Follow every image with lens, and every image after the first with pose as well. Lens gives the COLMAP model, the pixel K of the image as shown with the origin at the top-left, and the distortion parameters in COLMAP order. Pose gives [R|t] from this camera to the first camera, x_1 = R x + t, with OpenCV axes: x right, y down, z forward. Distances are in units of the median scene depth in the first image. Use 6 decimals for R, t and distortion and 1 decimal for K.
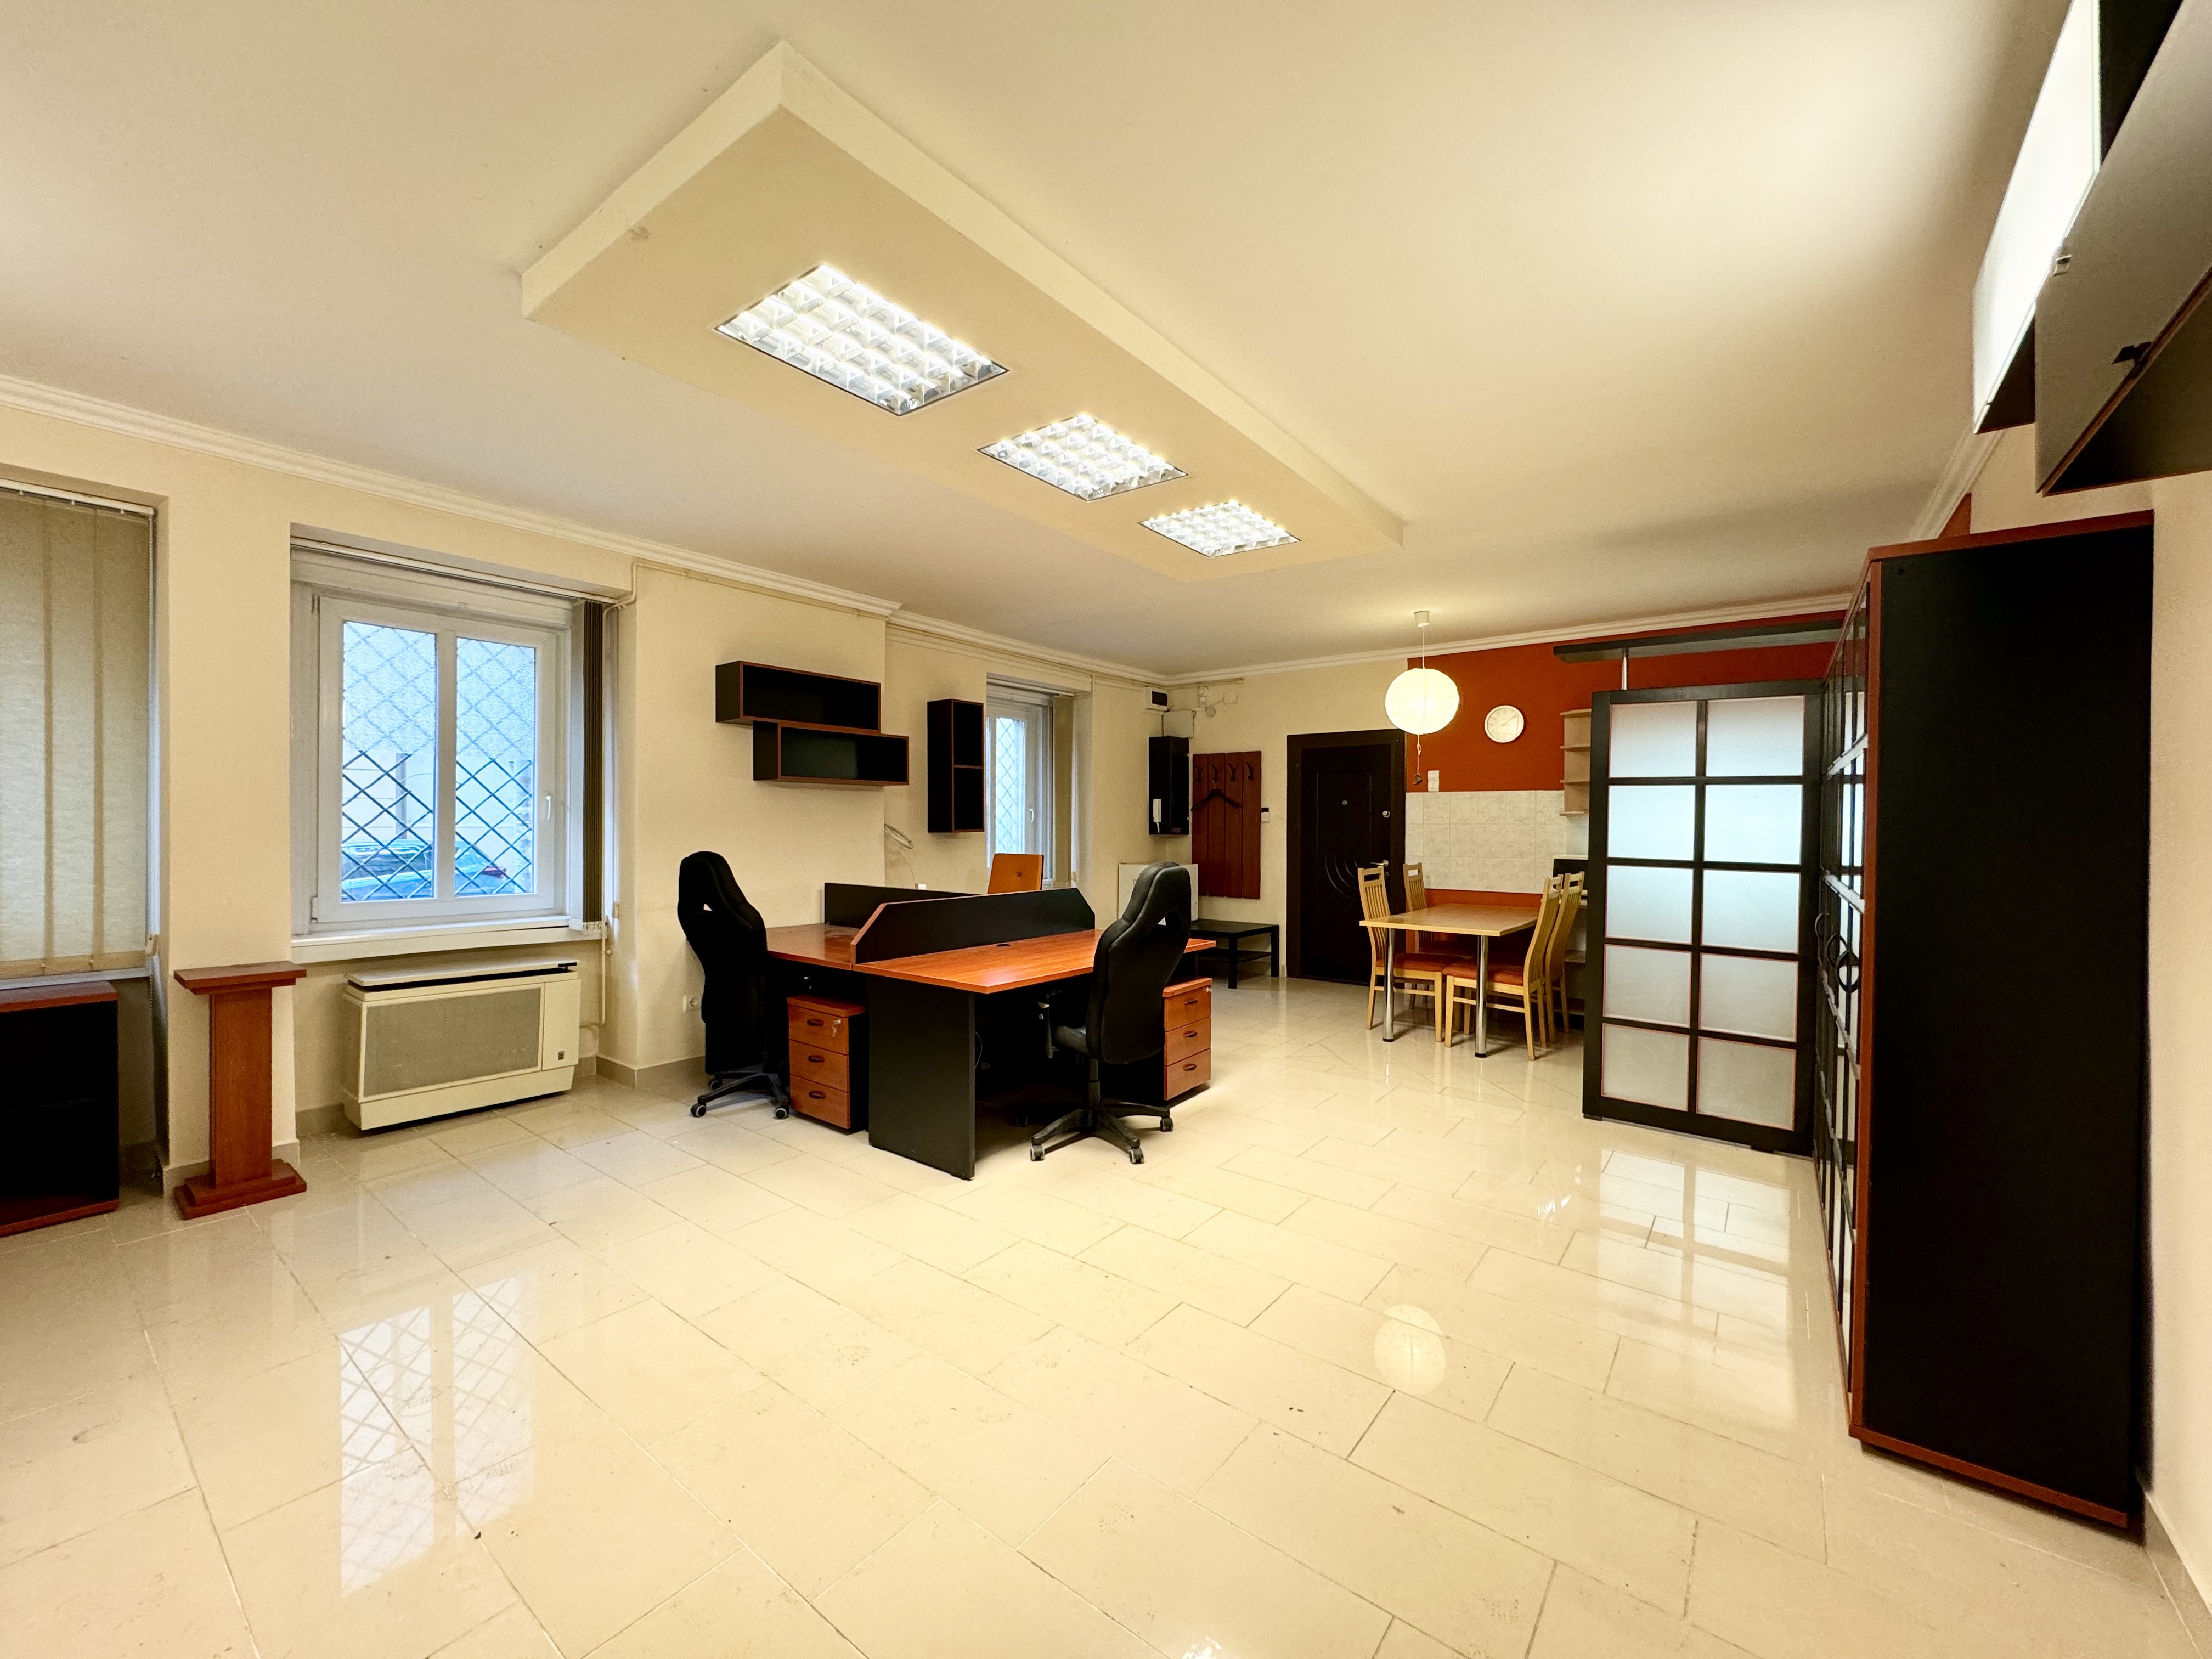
lens RADIAL K [[880.5, 0, 1110.3], [0, 880.5, 825.9], [0, 0, 1]] dist [-0.003325, 0.000920]
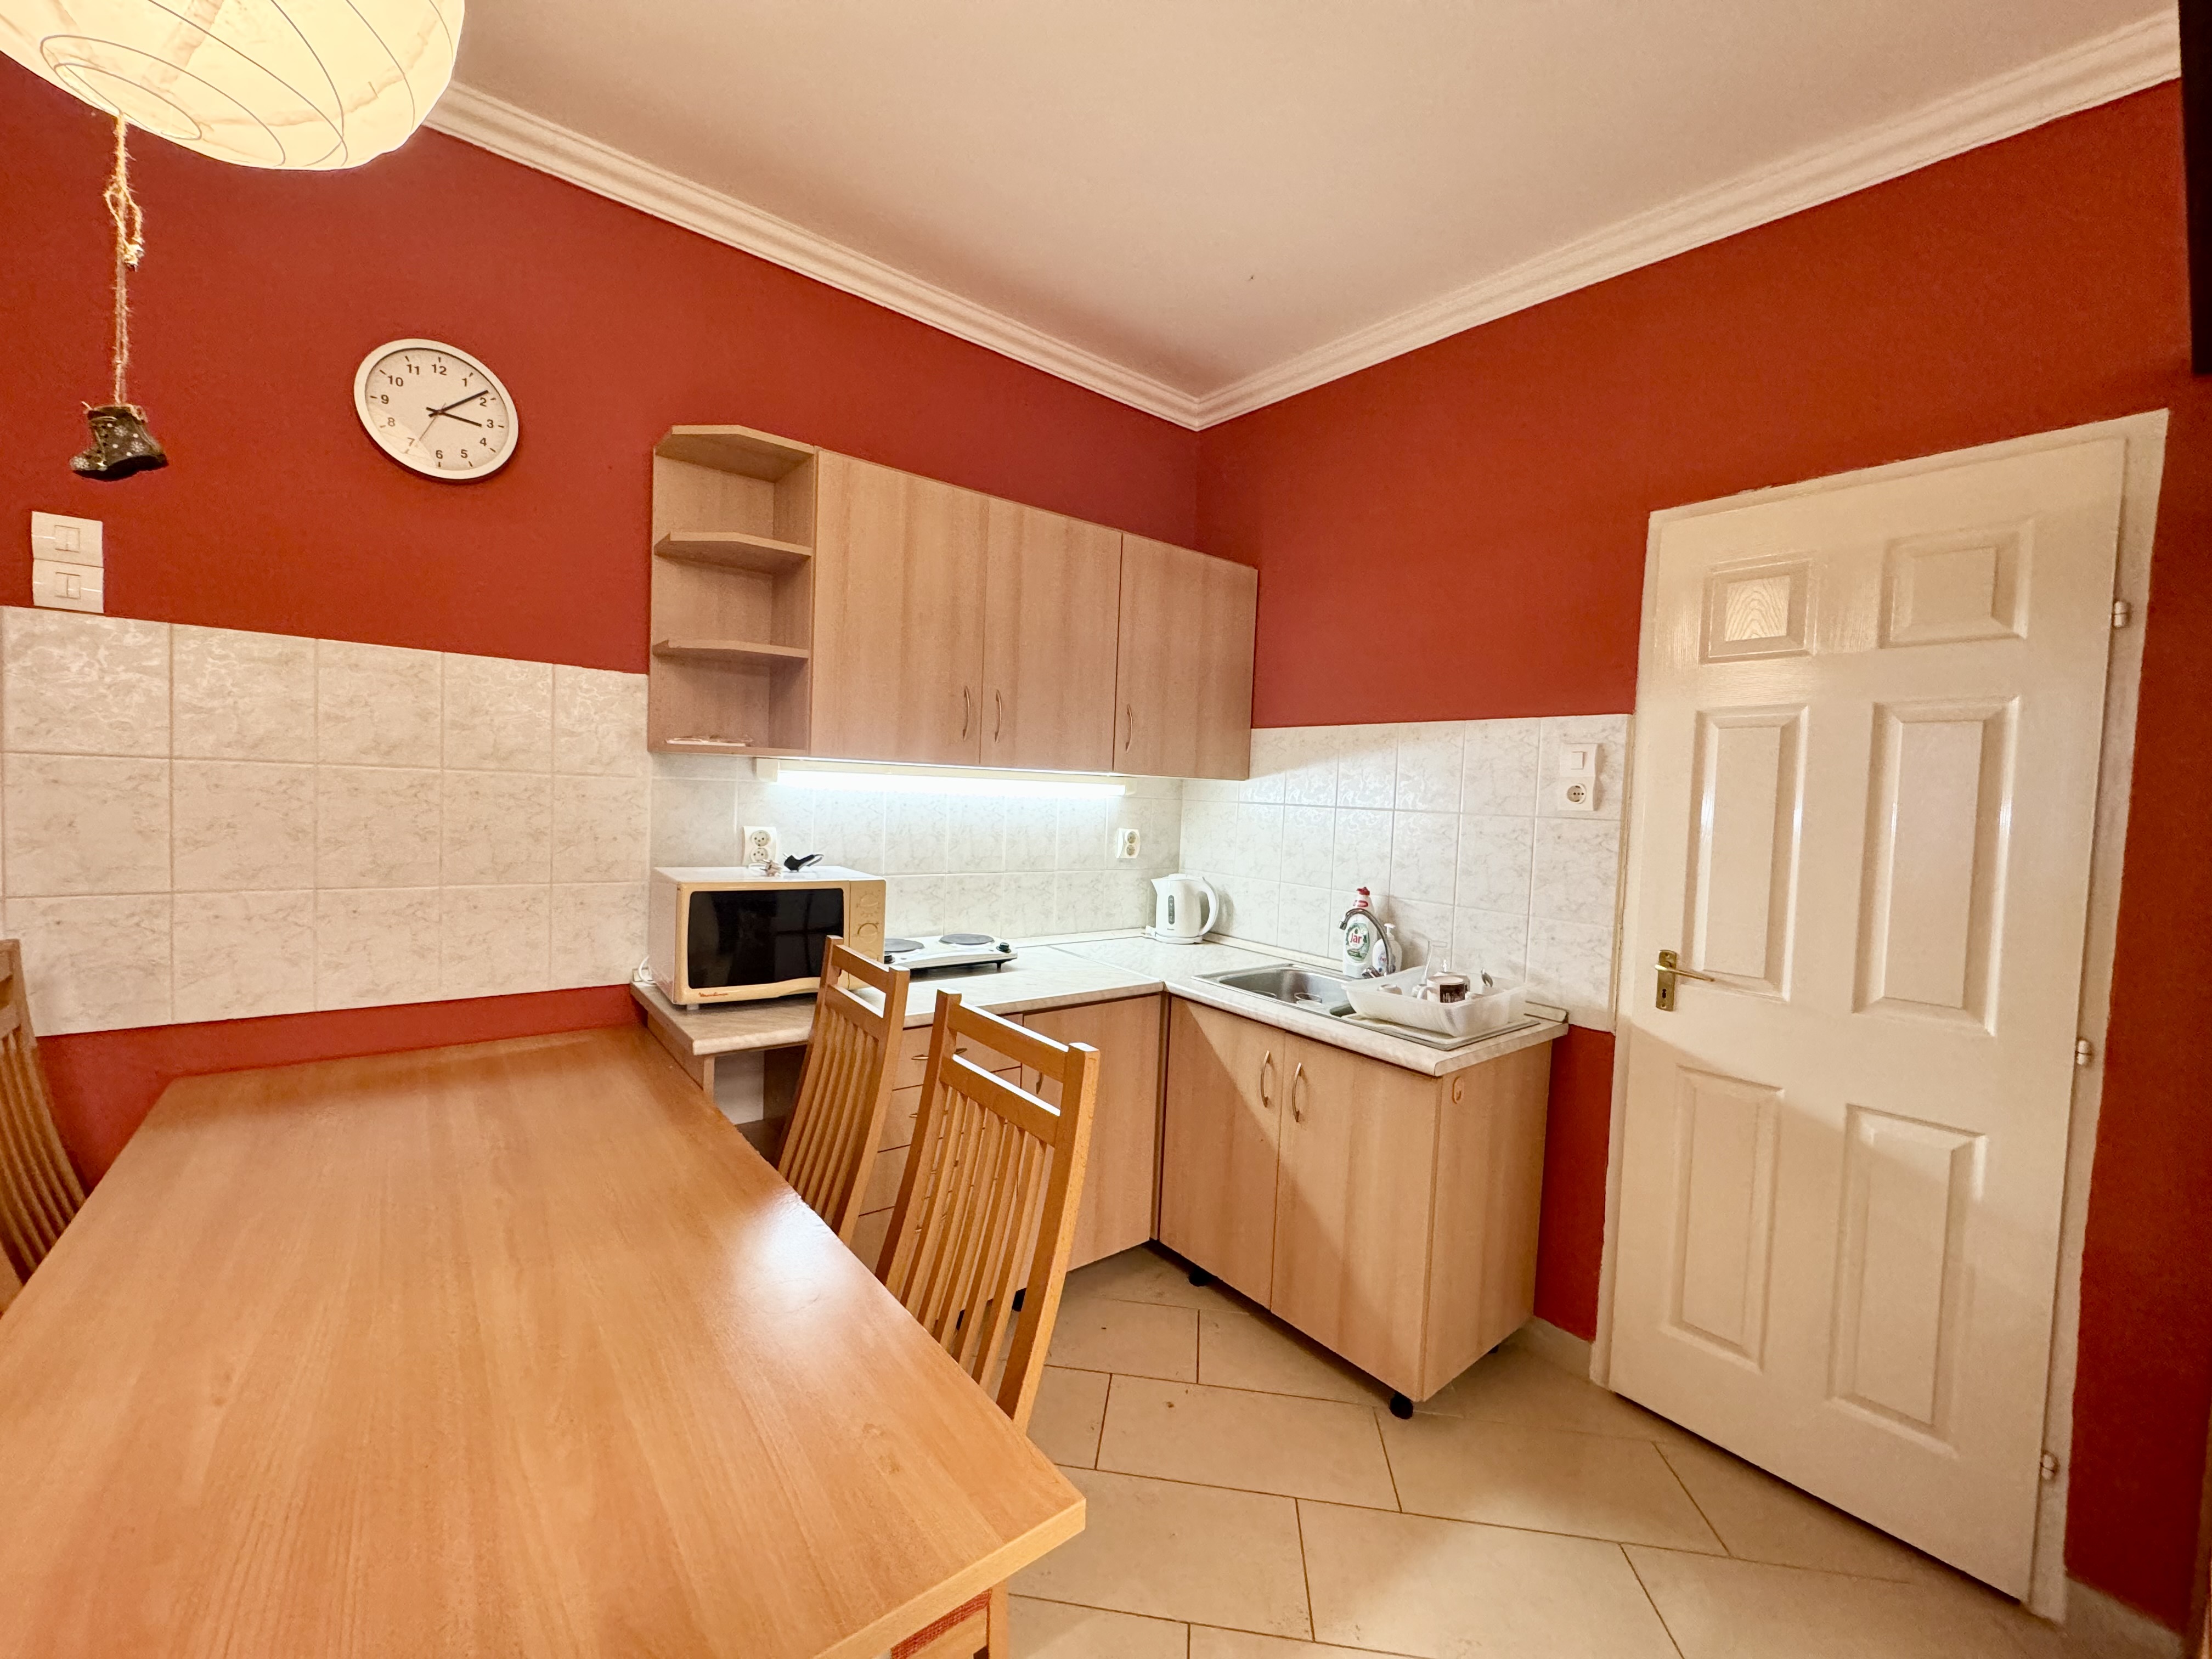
lens RADIAL K [[880.5, 0, 1097.3], [0, 880.5, 829.6], [0, 0, 1]] dist [-0.003325, 0.000920]
pose [[0.235929, -0.034057, 0.971173, 0.219117], [-0.032539, 0.998548, 0.042922, -0.001055], [-0.971225, -0.041728, 0.234478, 0.723178]]
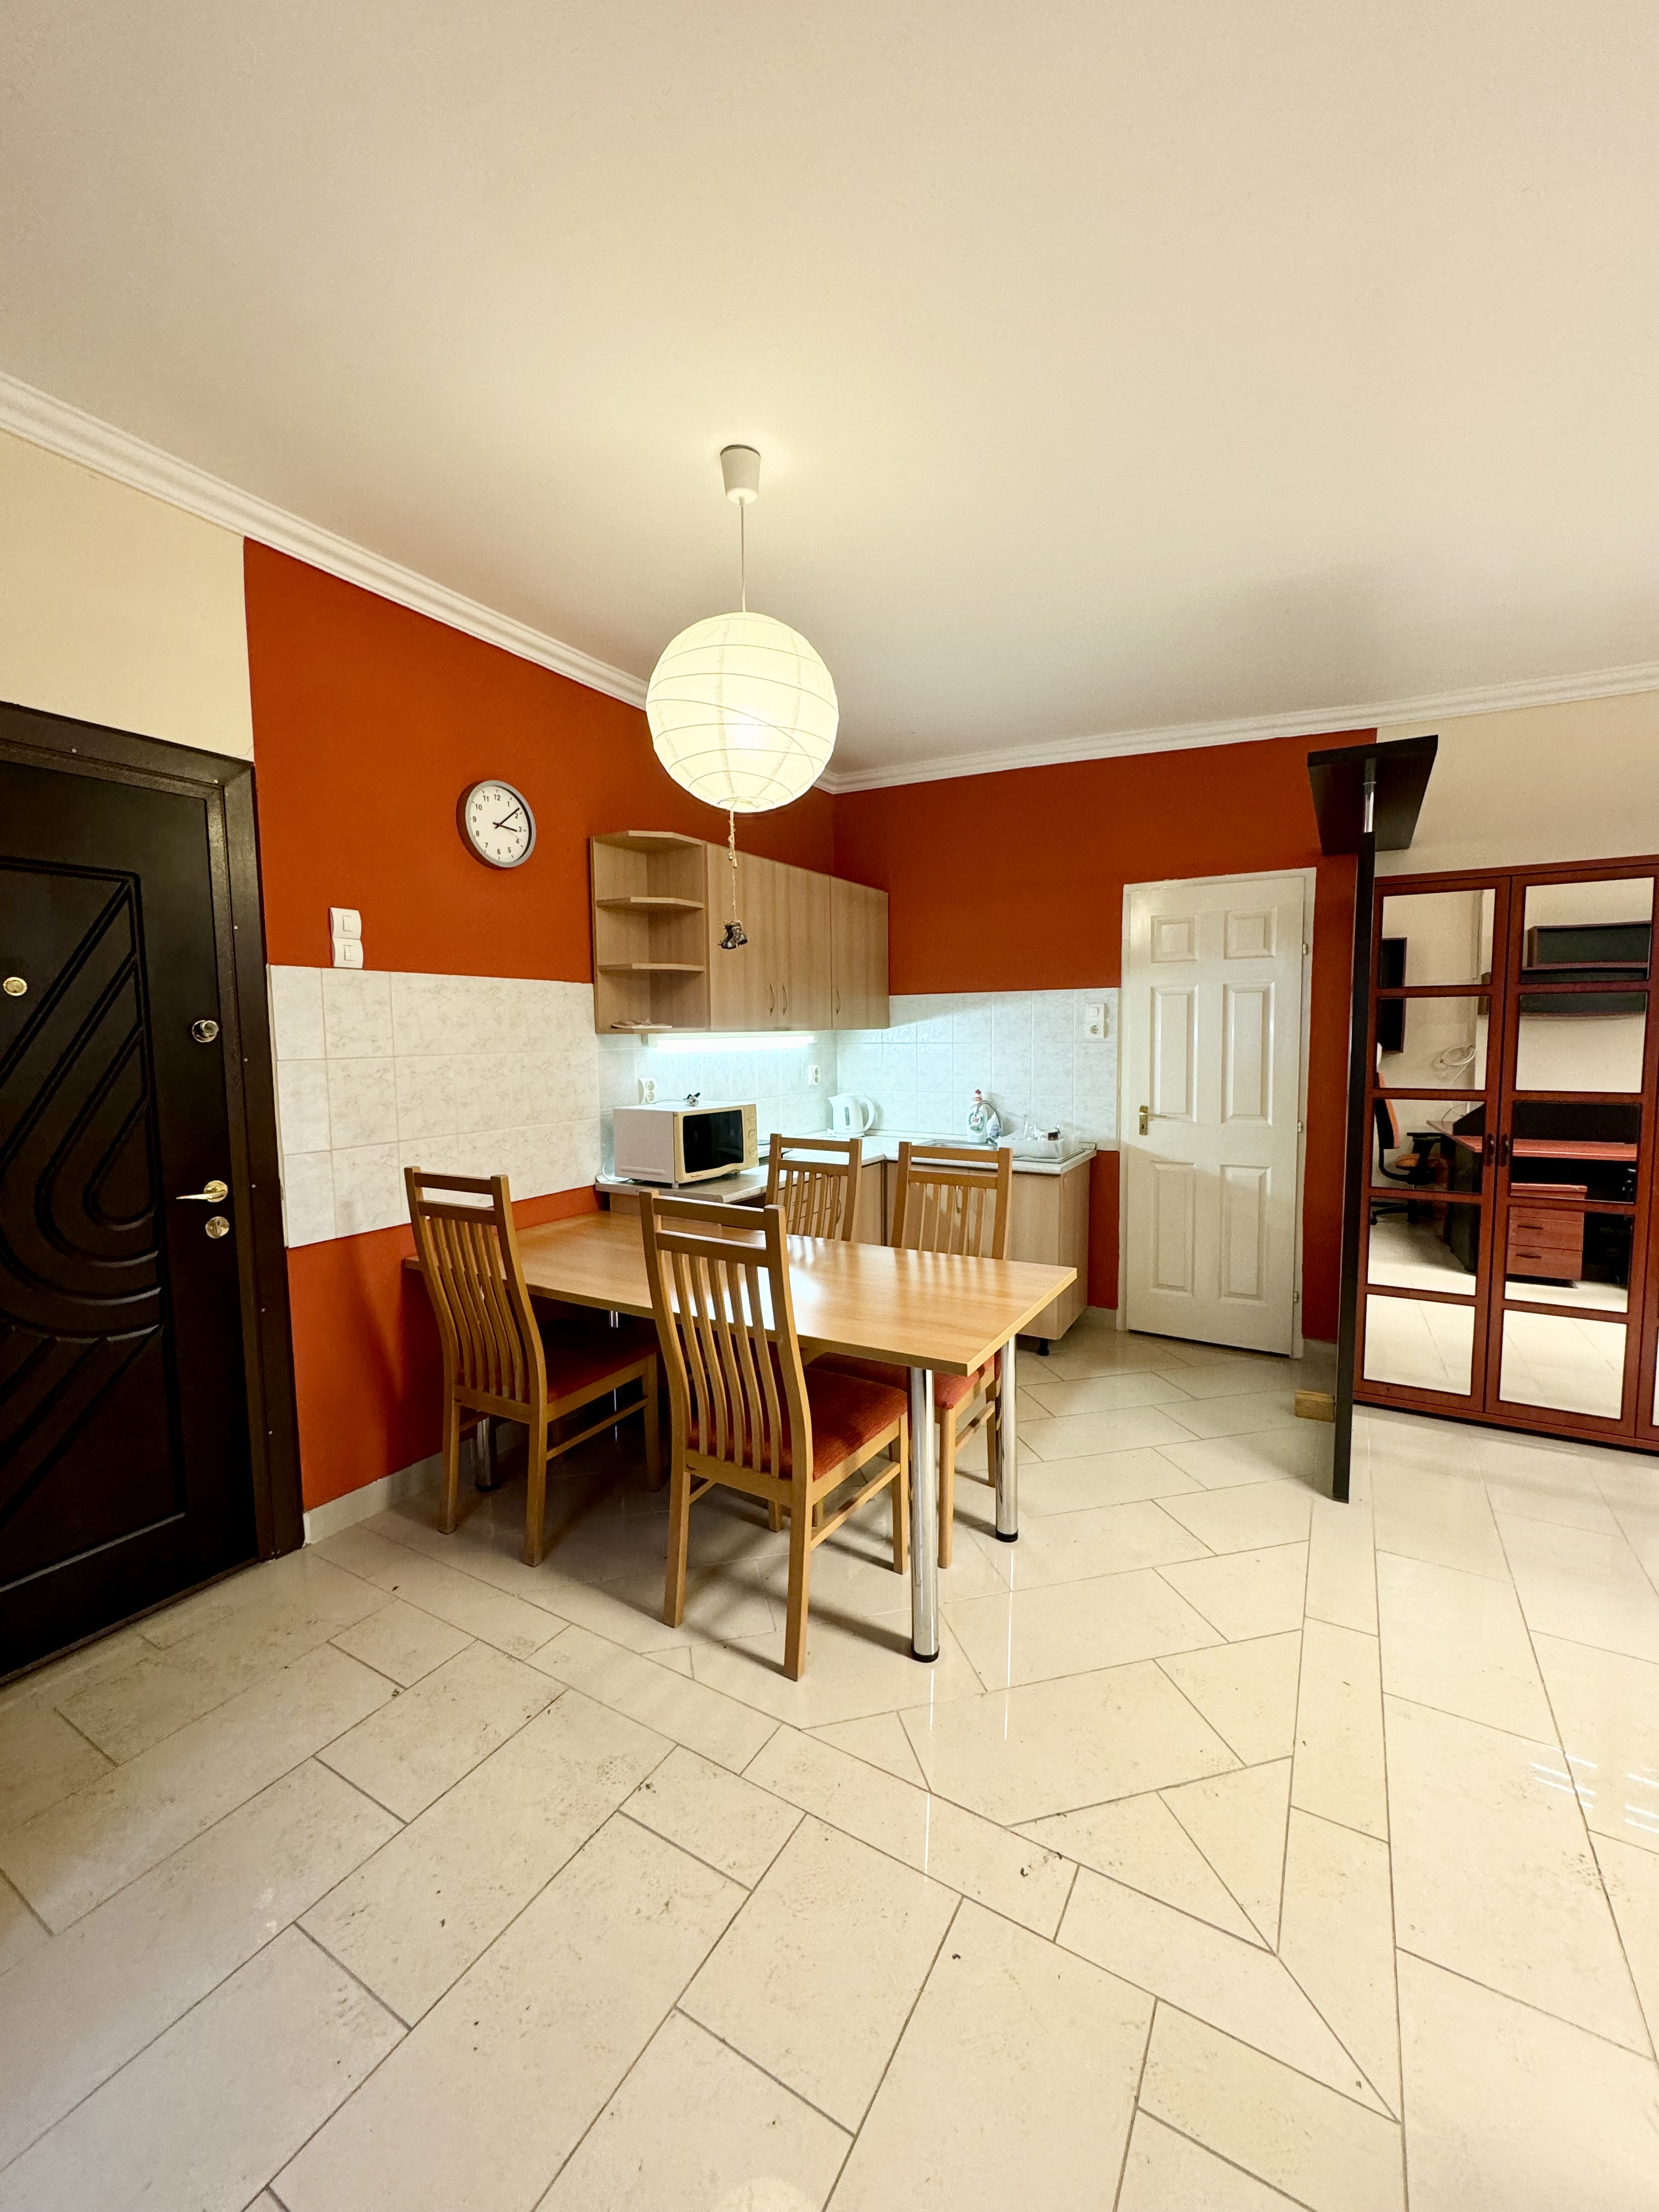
lens RADIAL K [[880.5, 0, 823.2], [0, 880.5, 1101.6], [0, 0, 1]] dist [-0.003325, 0.000920]
pose [[-0.123467, -0.079644, 0.989147, -0.018365], [0.020753, 0.996349, 0.082815, -0.010818], [-0.992132, 0.030752, -0.121364, 0.895635]]
